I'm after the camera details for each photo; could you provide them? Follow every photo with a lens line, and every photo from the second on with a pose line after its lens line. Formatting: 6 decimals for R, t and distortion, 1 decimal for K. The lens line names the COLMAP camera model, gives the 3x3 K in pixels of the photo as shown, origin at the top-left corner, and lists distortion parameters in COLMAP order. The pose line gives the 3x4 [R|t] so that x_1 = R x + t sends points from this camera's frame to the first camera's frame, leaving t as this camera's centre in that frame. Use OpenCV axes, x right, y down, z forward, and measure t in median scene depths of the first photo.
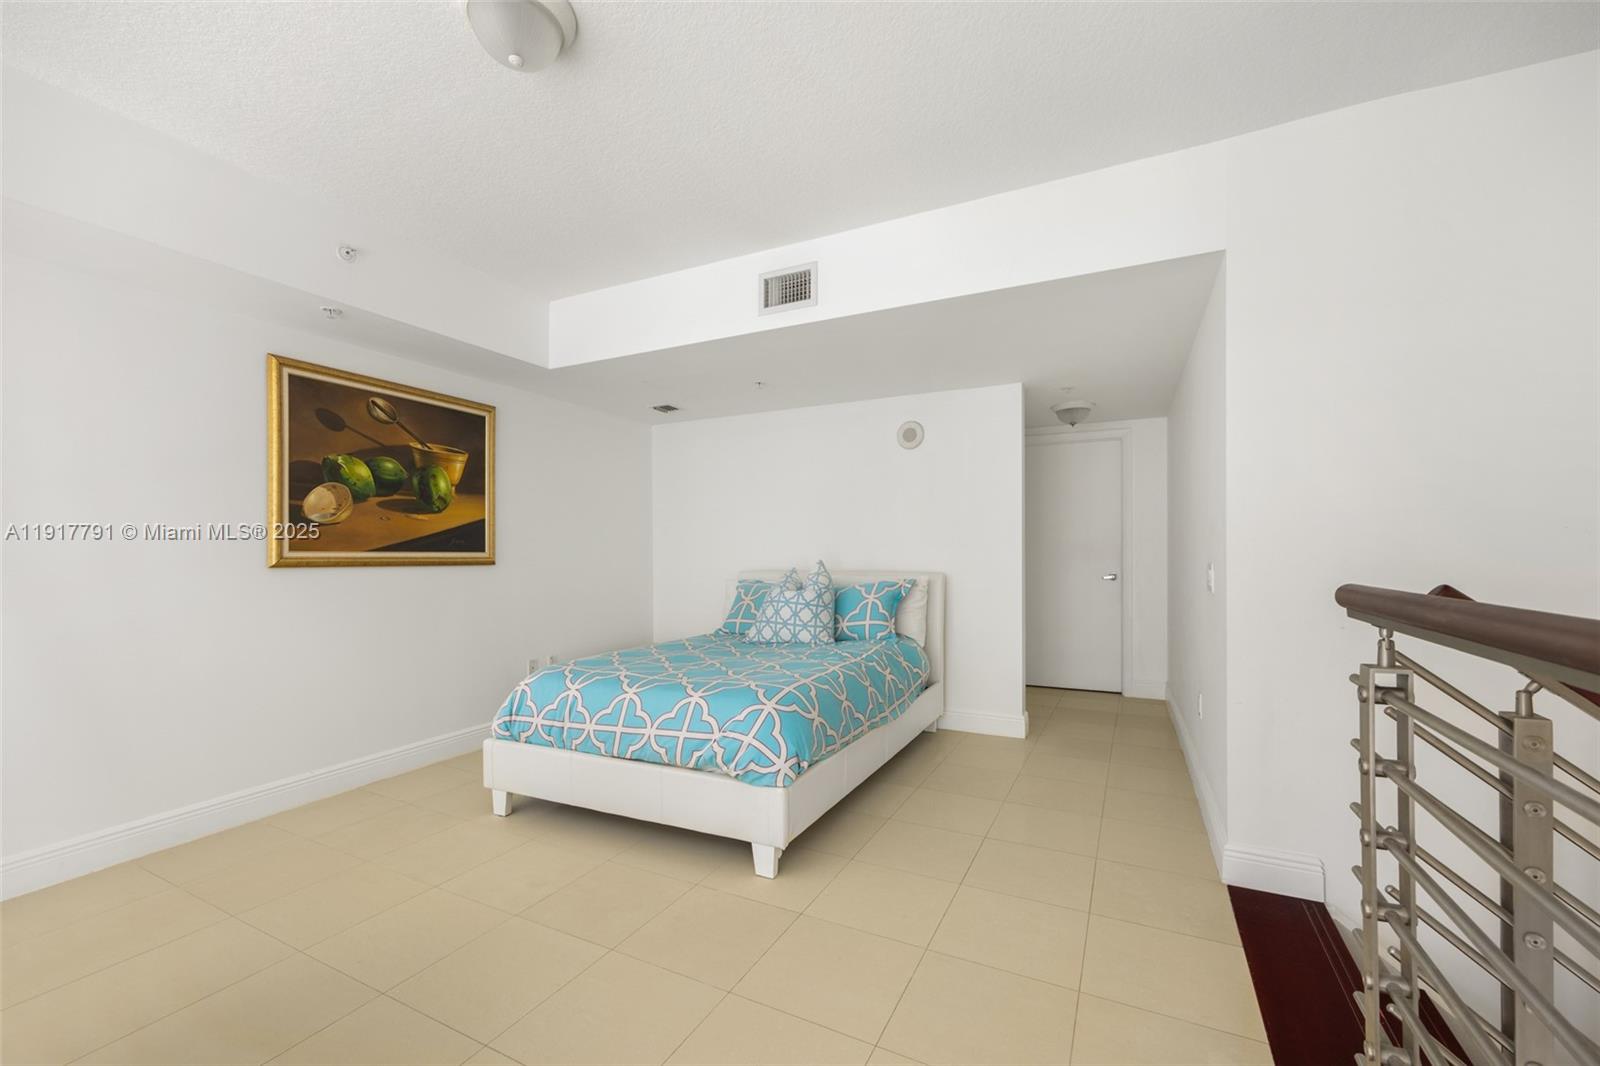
lens RADIAL K [[642.5, 0, 802.7], [0, 642.5, 546.3], [0, 0, 1]] dist [-0.002415, 0.000324]
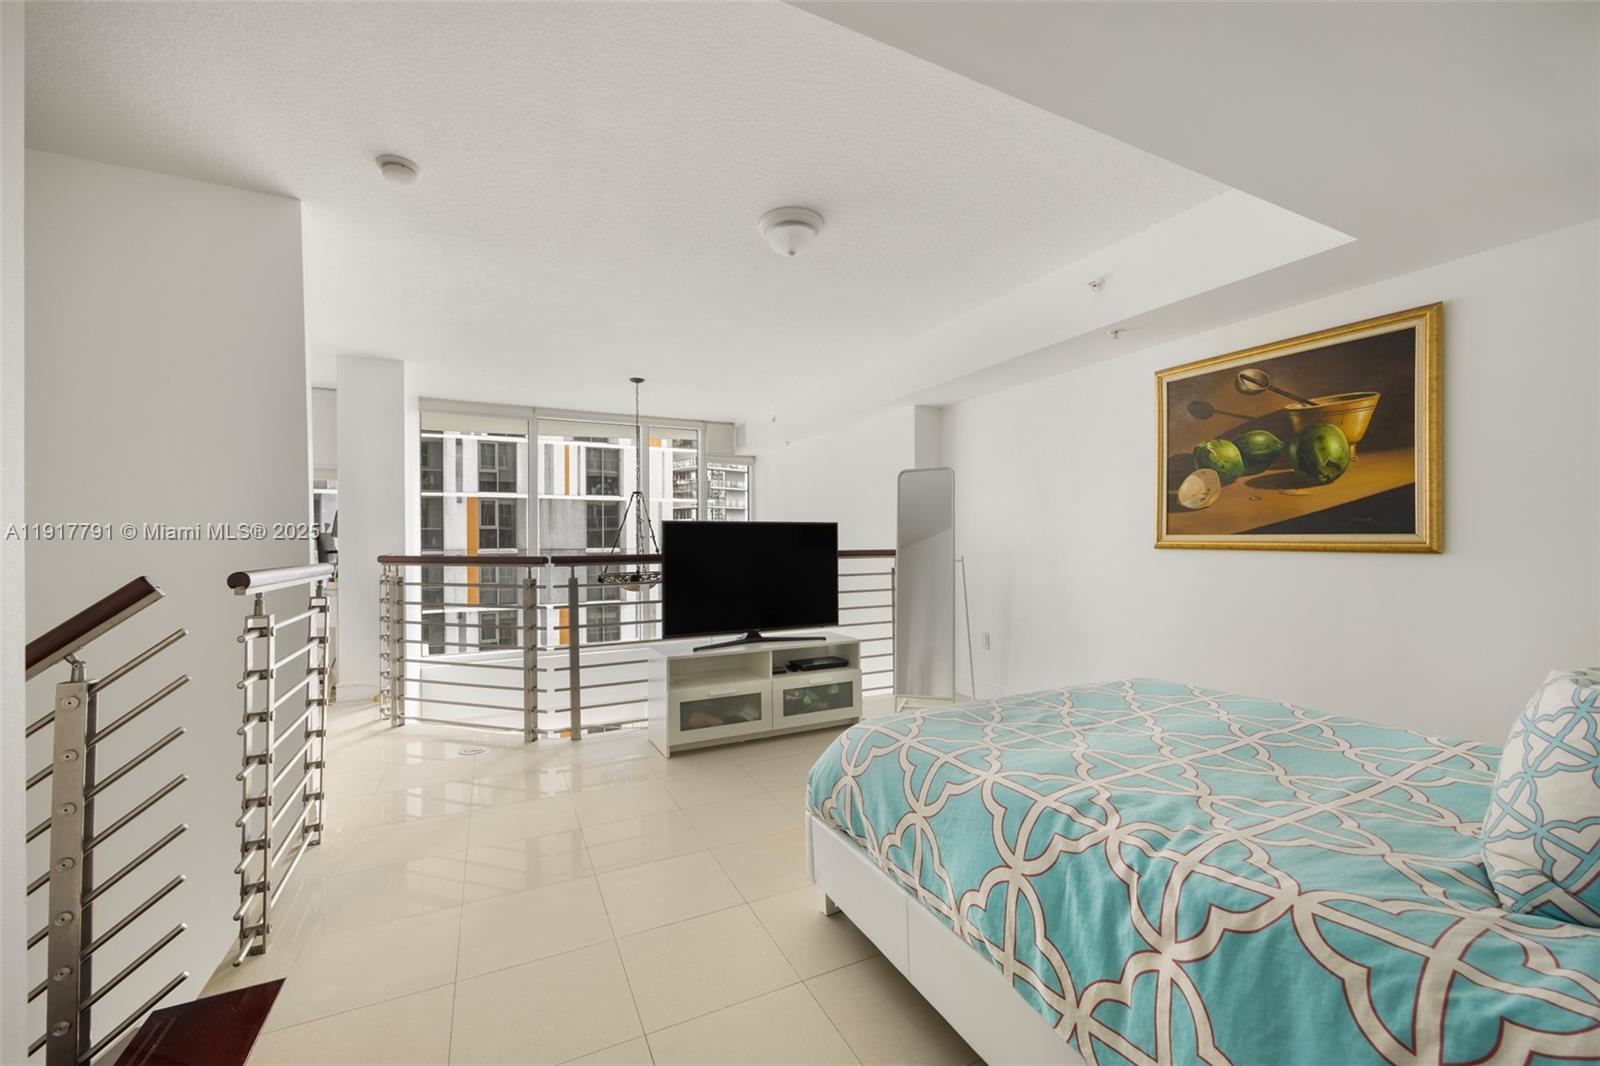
lens RADIAL K [[642.5, 0, 797.0], [0, 642.5, 538.2], [0, 0, 1]] dist [-0.002415, 0.000324]
pose [[-0.589313, 0.000784, -0.807904, 0.464190], [0.012546, 0.999888, -0.008181, 0.012886], [0.807807, -0.014957, -0.589257, 0.997159]]
